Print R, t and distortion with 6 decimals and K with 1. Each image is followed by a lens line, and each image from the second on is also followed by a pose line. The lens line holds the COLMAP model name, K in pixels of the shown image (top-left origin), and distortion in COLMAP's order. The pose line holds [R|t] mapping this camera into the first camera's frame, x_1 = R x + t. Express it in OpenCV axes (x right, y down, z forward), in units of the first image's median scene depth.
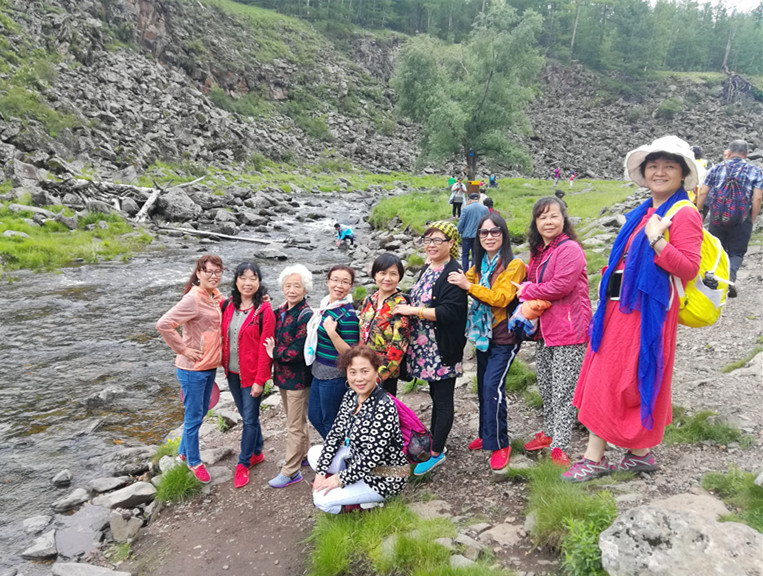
lens RADIAL K [[576.2, 0, 383.0], [0, 576.2, 289.1], [0, 0, 1]] dist [0.007686, -0.000075]
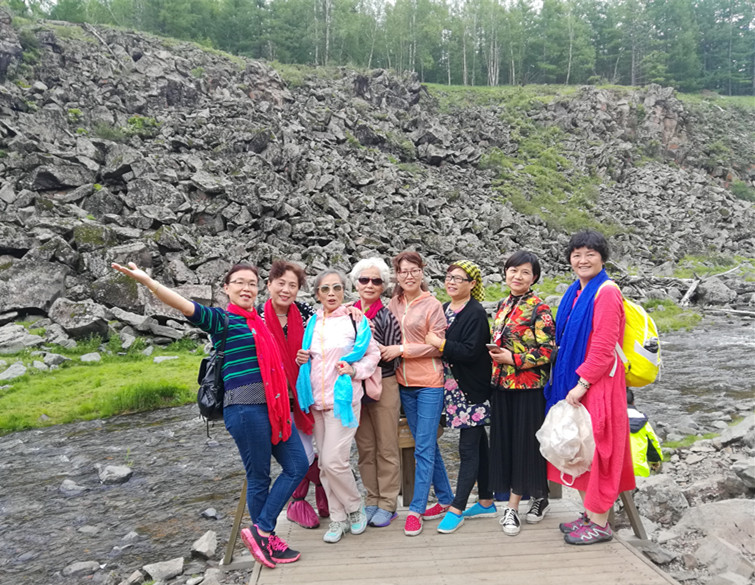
lens RADIAL K [[634.5, 0, 377.1], [0, 634.5, 297.8], [0, 0, 1]] dist [0.013194, -0.023184]
pose [[0.719735, -0.039203, -0.693142, 0.038675], [-0.059445, 0.991258, -0.117790, 0.044518], [0.691700, 0.125981, 0.711112, -0.291616]]
